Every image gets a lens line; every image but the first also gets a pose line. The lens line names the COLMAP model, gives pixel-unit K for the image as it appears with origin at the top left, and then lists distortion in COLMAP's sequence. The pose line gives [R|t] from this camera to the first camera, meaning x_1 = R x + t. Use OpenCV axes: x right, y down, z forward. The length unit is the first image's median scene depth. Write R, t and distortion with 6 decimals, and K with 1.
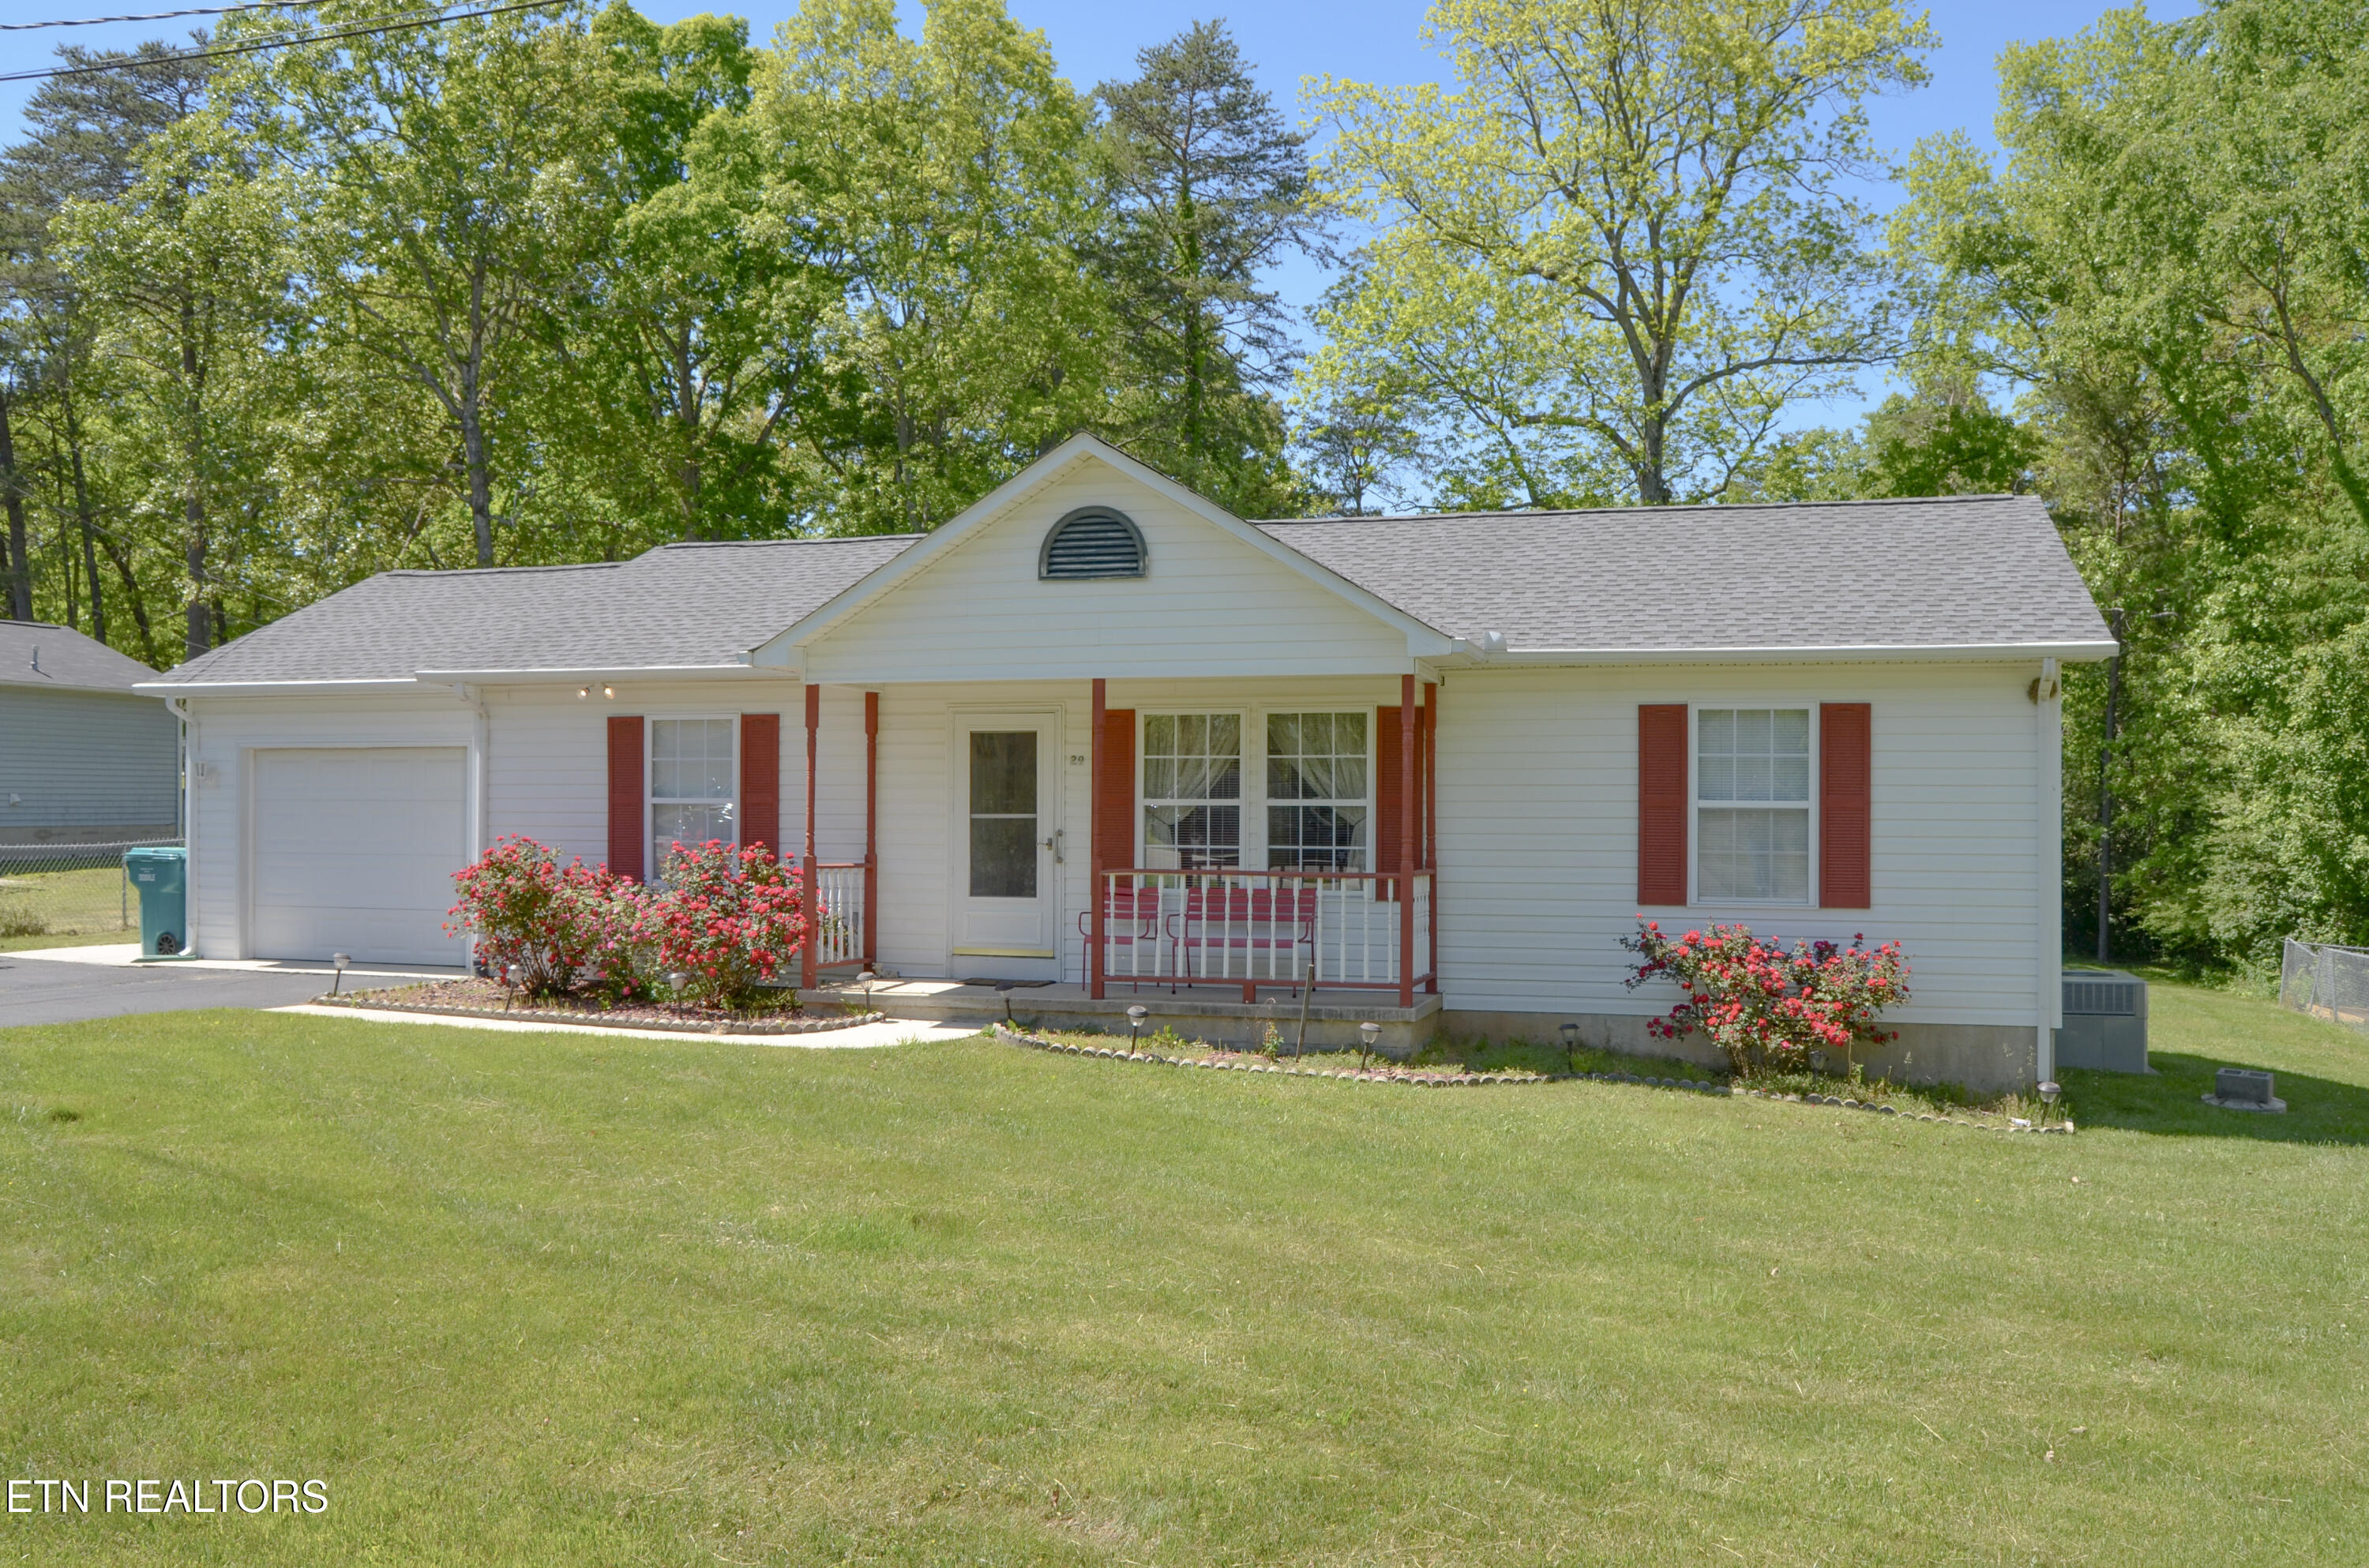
lens RADIAL K [[1980.7, 0, 1225.8], [0, 1980.7, 791.1], [0, 0, 1]] dist [-0.108408, 0.069889]
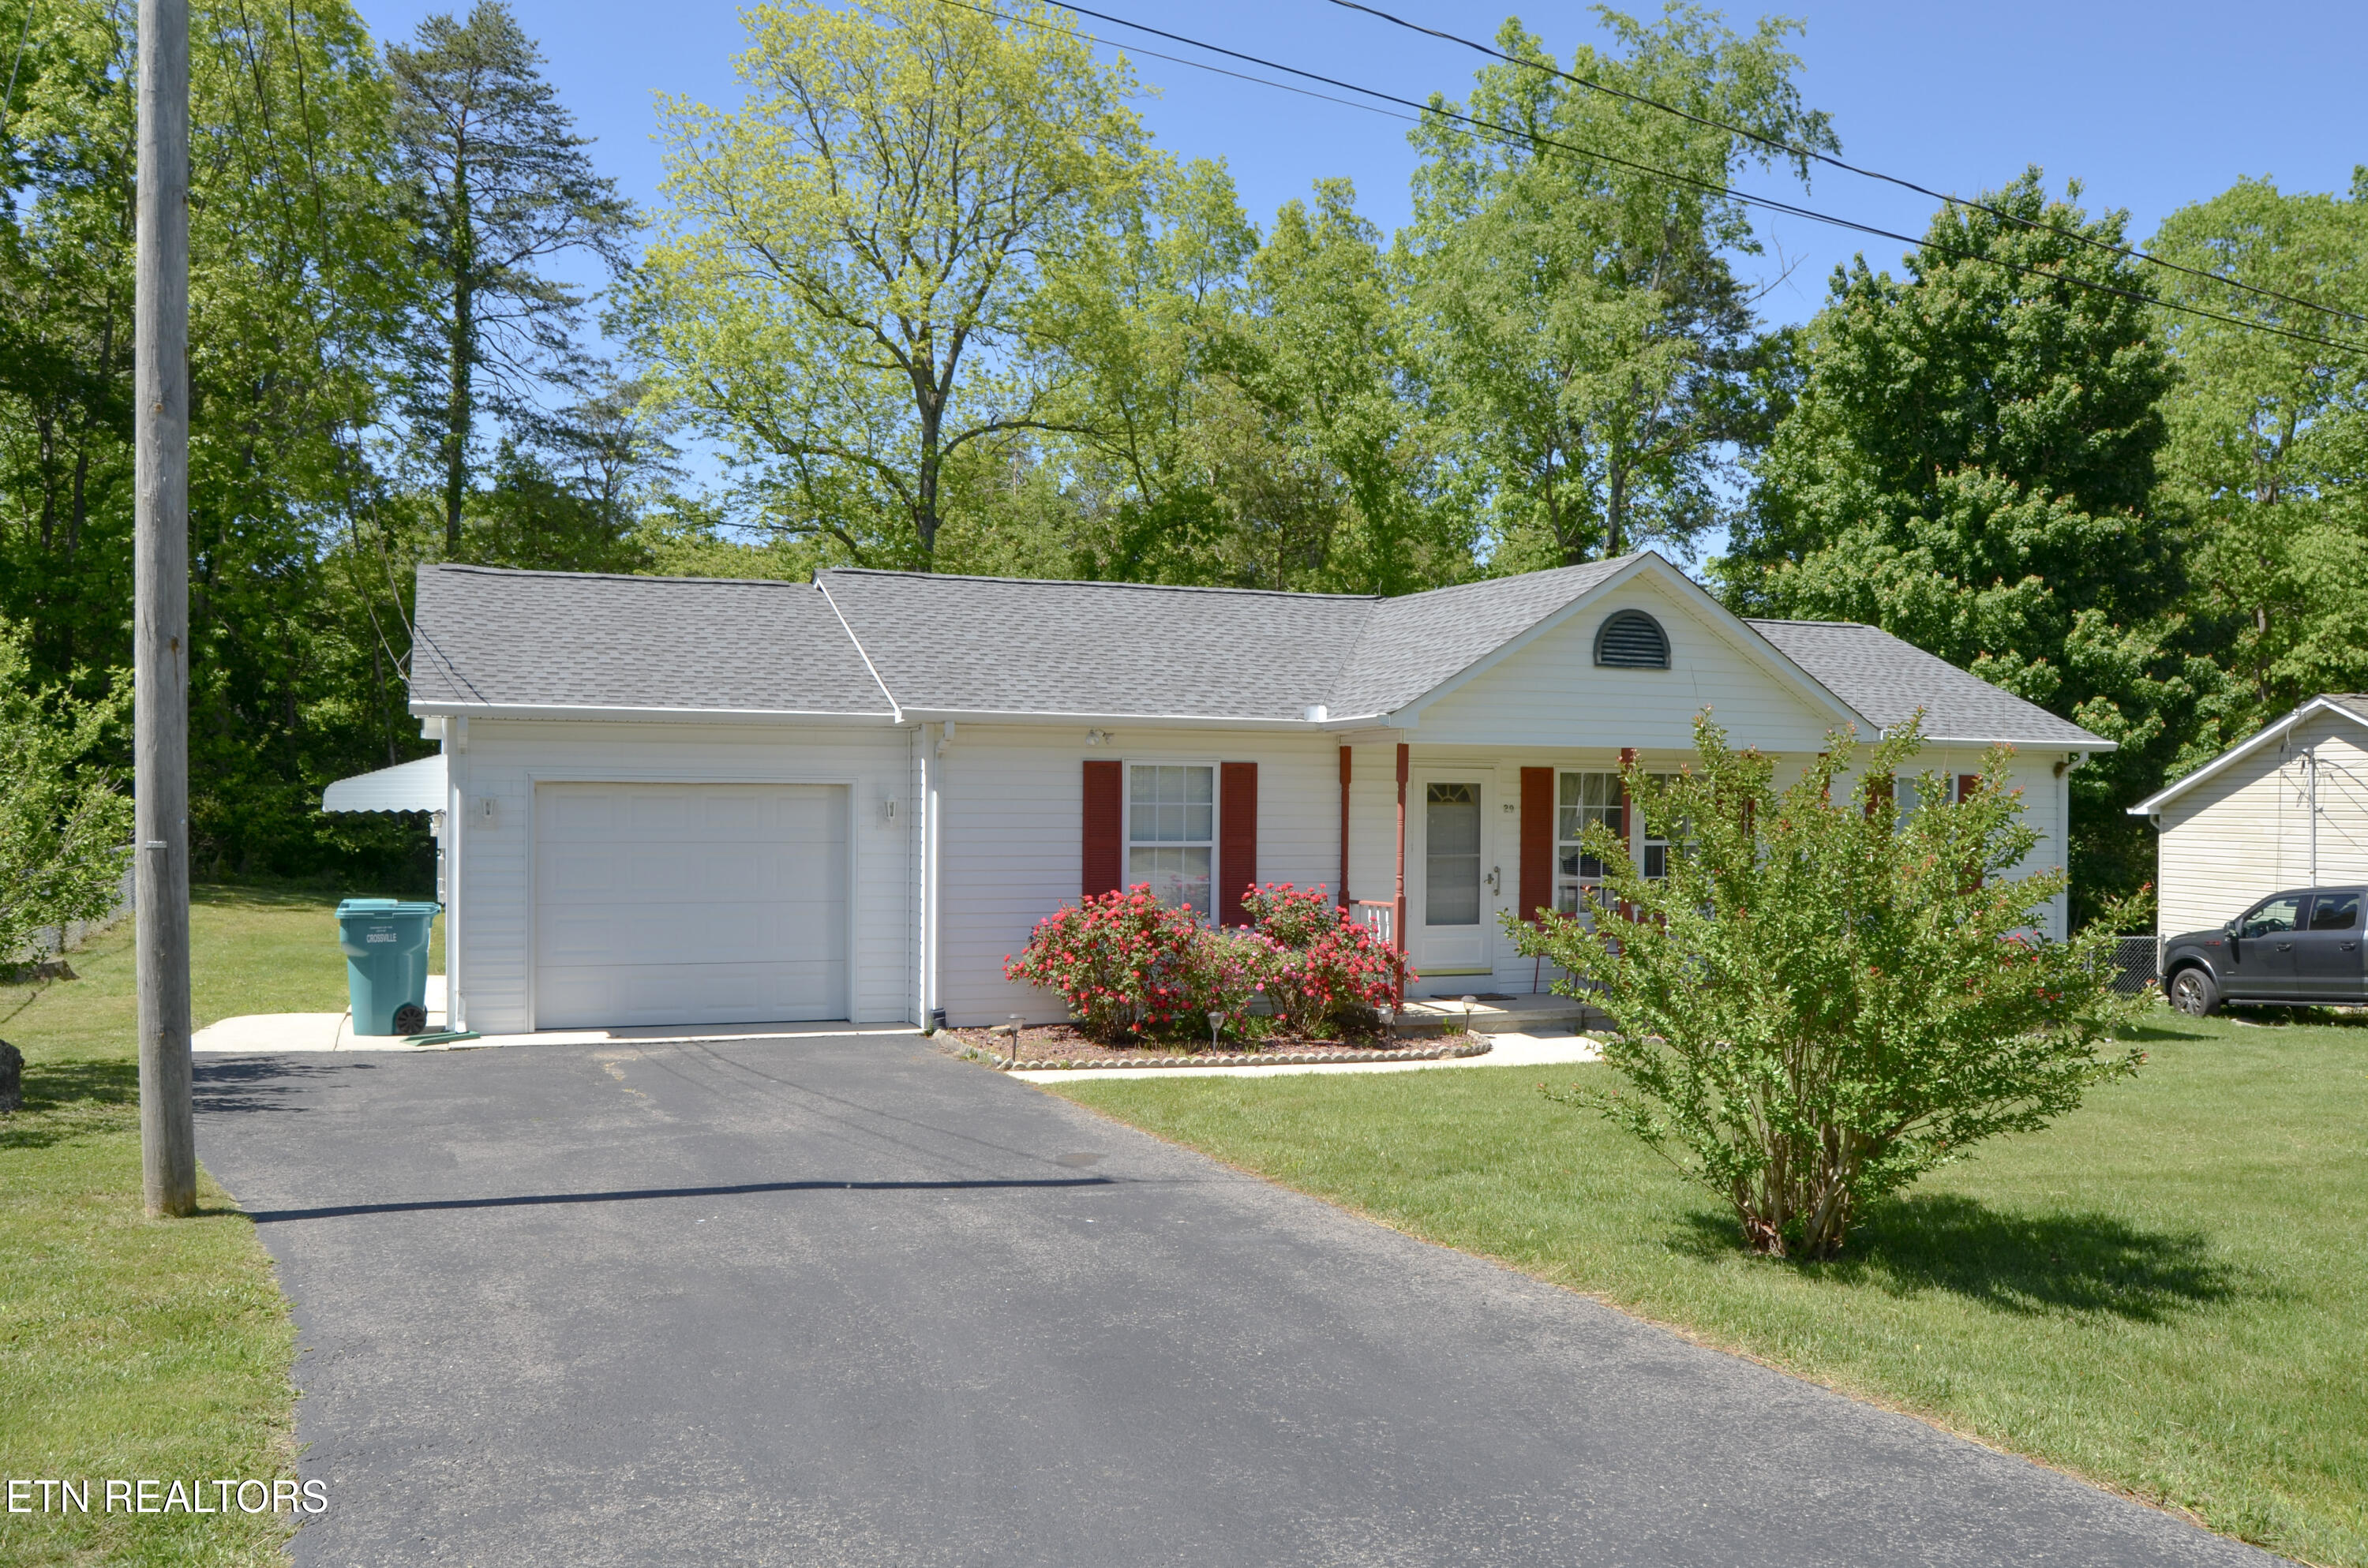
lens RADIAL K [[1855.8, 0, 1184.0], [0, 1855.8, 784.0], [0, 0, 1]] dist [-0.076474, 0.005584]
pose [[0.797348, 0.007659, 0.603471, -0.788859], [-0.010416, 0.999945, 0.001072, -0.025791], [-0.603429, -0.007140, 0.797384, 0.192908]]
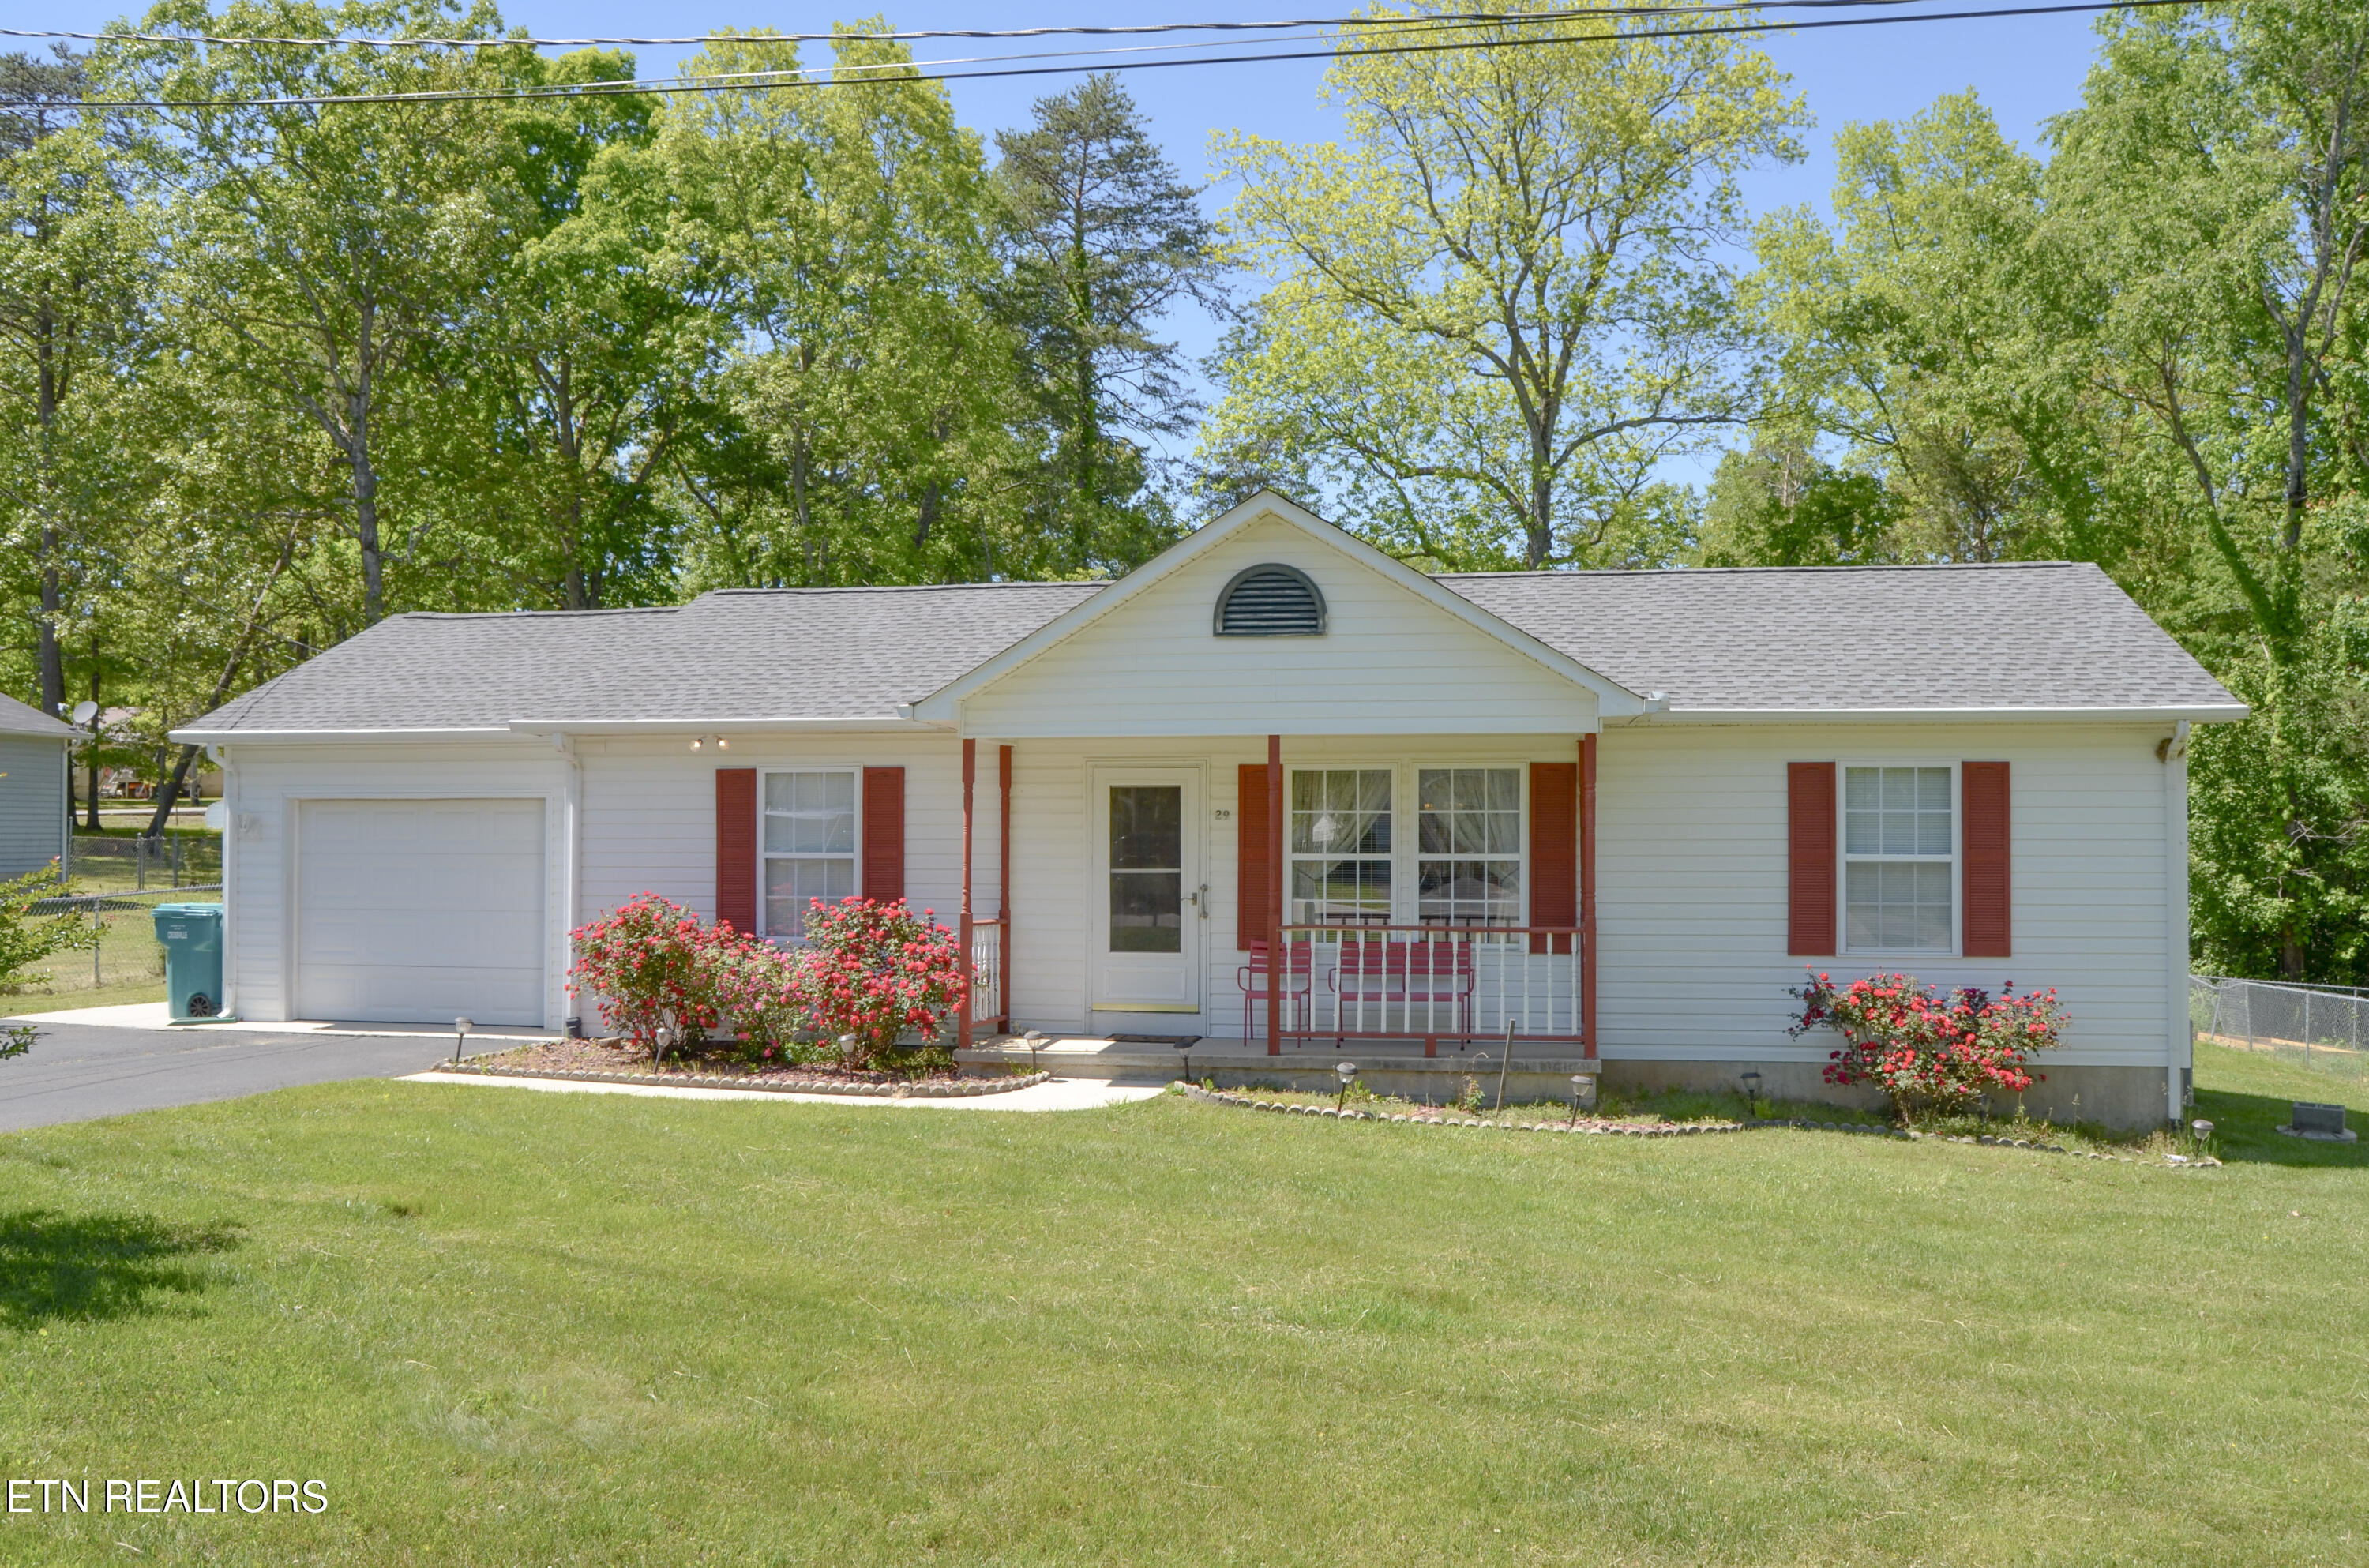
lens RADIAL K [[1949.2, 0, 1225.5], [0, 1949.2, 795.8], [0, 0, 1]] dist [-0.107563, 0.057154]
pose [[0.993933, 0.000634, 0.109983, -0.157555], [0.001197, 0.999862, -0.016586, -0.007807], [-0.109978, 0.016617, 0.993795, 0.017359]]
